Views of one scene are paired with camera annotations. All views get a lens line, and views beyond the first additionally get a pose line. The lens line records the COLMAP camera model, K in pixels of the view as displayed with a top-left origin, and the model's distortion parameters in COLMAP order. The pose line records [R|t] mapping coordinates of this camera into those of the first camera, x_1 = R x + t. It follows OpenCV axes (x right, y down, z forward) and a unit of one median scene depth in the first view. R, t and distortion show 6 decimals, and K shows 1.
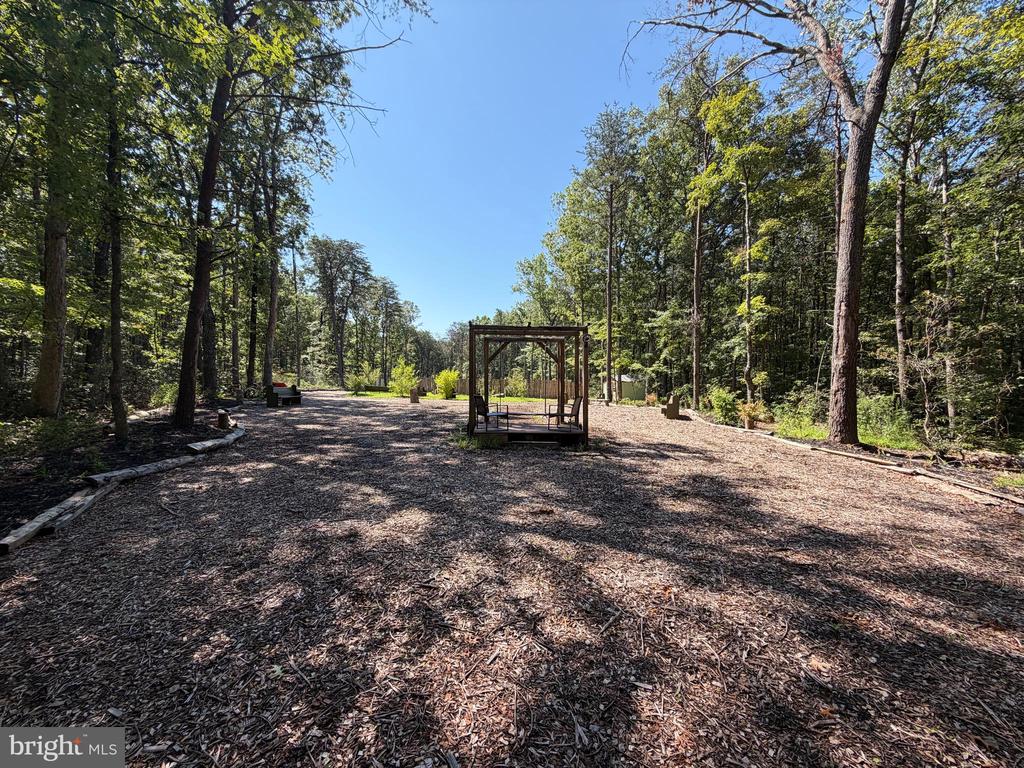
lens RADIAL K [[409.0, 0, 513.0], [0, 409.0, 382.9], [0, 0, 1]] dist [0.001879, -0.000703]
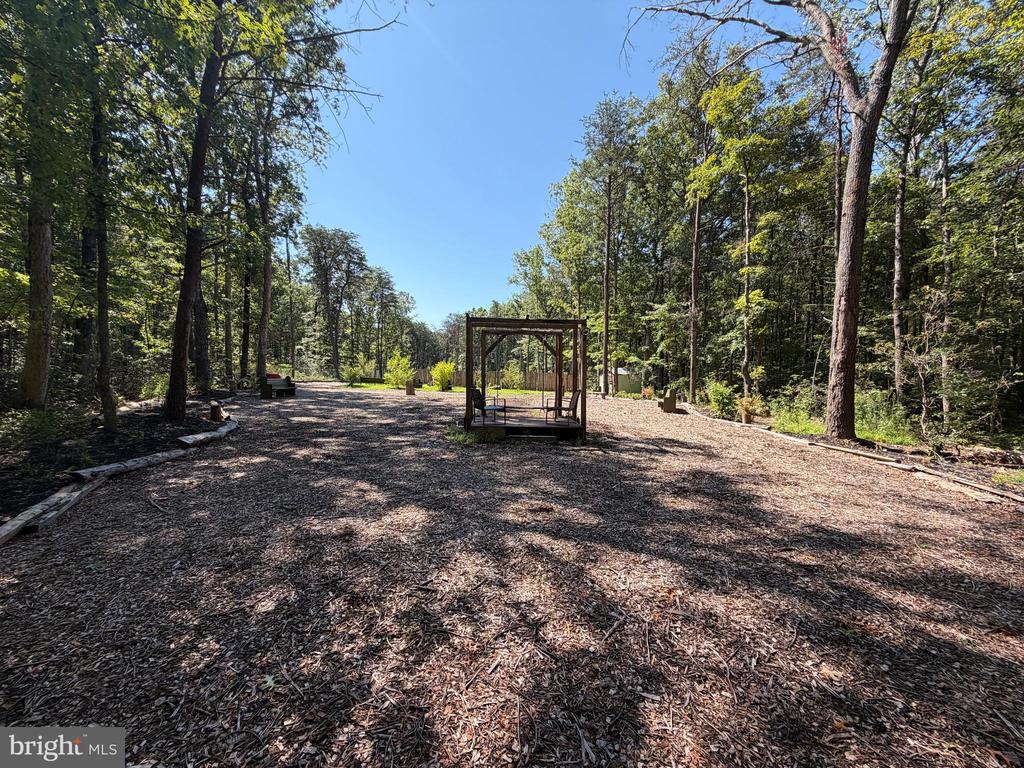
lens RADIAL K [[409.0, 0, 514.1], [0, 409.0, 382.7], [0, 0, 1]] dist [0.001879, -0.000703]
pose [[0.999908, 0.004547, 0.012761, -0.003787], [-0.004791, 0.999805, 0.019161, -0.003313], [-0.012671, -0.019220, 0.999735, 0.010518]]
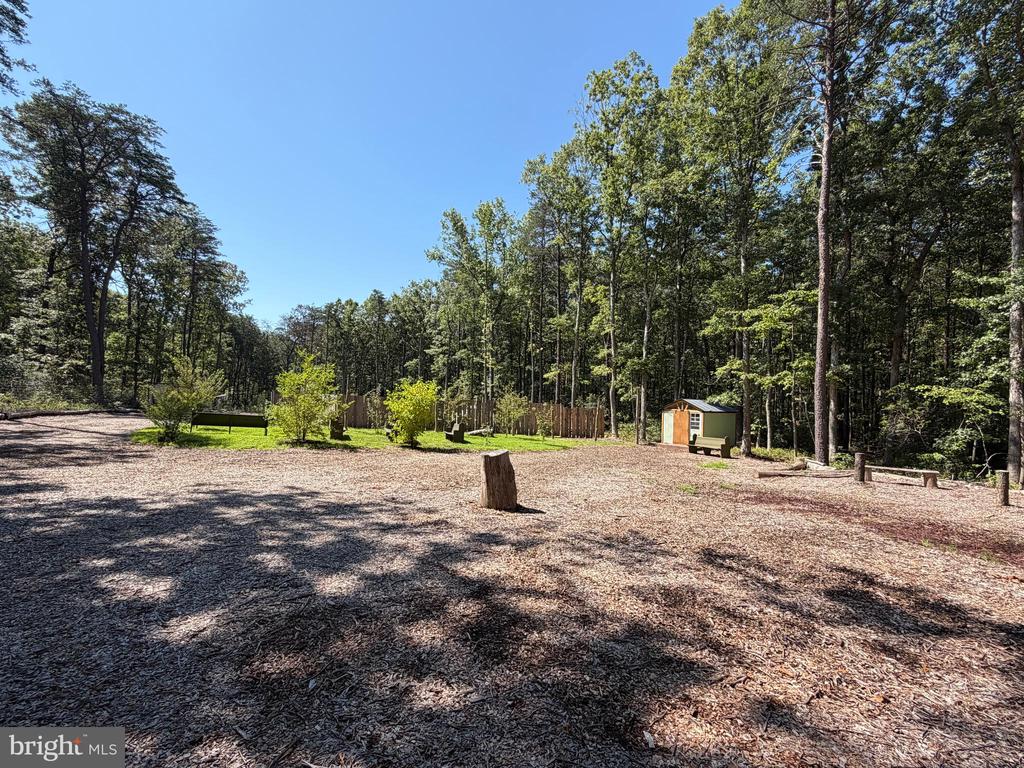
lens RADIAL K [[484.4, 0, 510.1], [0, 484.4, 384.0], [0, 0, 1]] dist [0.001351, 0.000399]
pose [[0.944454, 0.036132, 0.326651, -1.741325], [-0.026789, 0.999094, -0.033057, -0.095908], [-0.327550, 0.022470, 0.944567, 3.566619]]
